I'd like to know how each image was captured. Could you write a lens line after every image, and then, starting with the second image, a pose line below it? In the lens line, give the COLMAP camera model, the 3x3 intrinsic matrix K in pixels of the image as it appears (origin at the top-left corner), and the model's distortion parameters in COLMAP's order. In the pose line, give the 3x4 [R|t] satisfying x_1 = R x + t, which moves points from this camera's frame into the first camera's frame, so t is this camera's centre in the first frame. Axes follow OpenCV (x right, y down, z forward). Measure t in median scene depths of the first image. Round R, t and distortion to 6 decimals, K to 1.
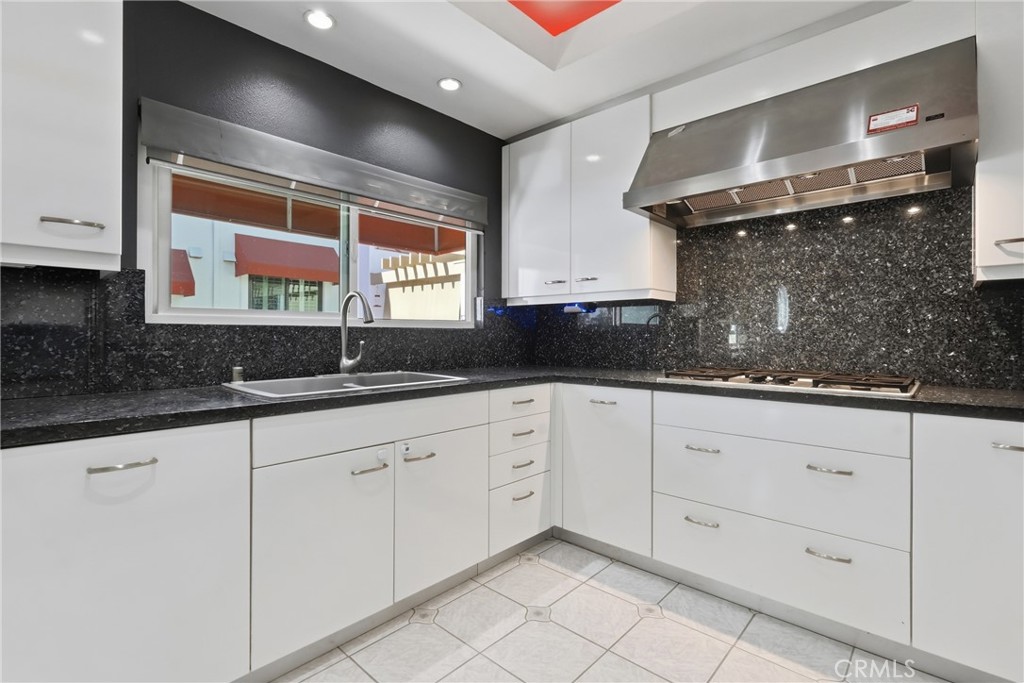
lens RADIAL K [[478.8, 0, 508.0], [0, 478.8, 336.1], [0, 0, 1]] dist [-0.003458, -0.000873]
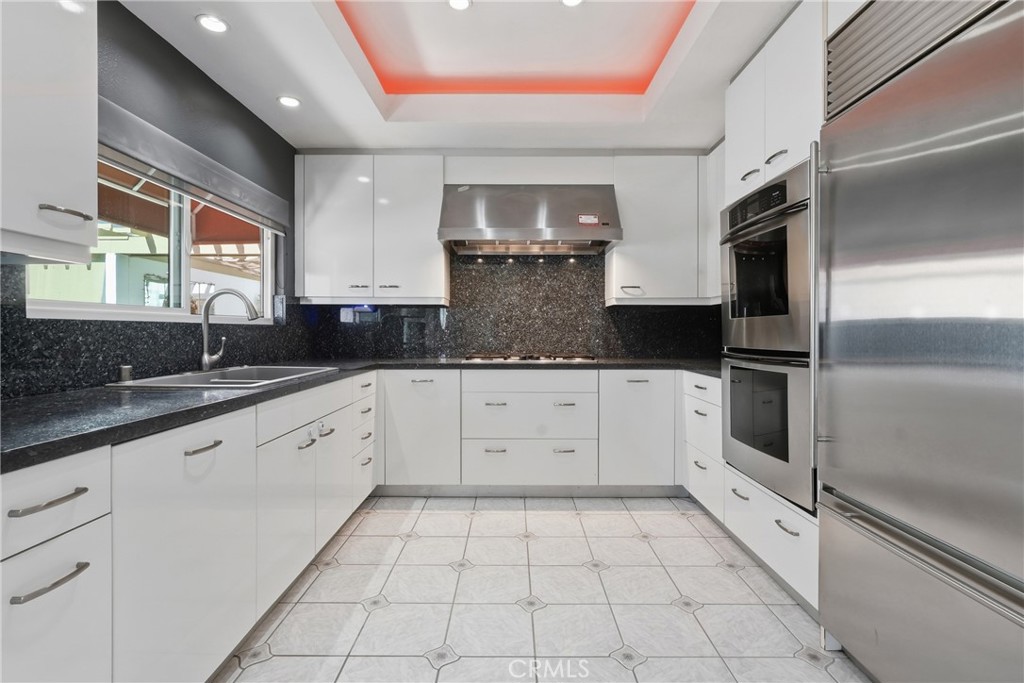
lens RADIAL K [[478.8, 0, 517.4], [0, 478.8, 337.7], [0, 0, 1]] dist [-0.003458, -0.000873]
pose [[0.734650, -0.009700, 0.678377, -0.541053], [0.000783, 0.999909, 0.013449, -0.001832], [-0.678445, -0.009349, 0.734591, -0.175808]]
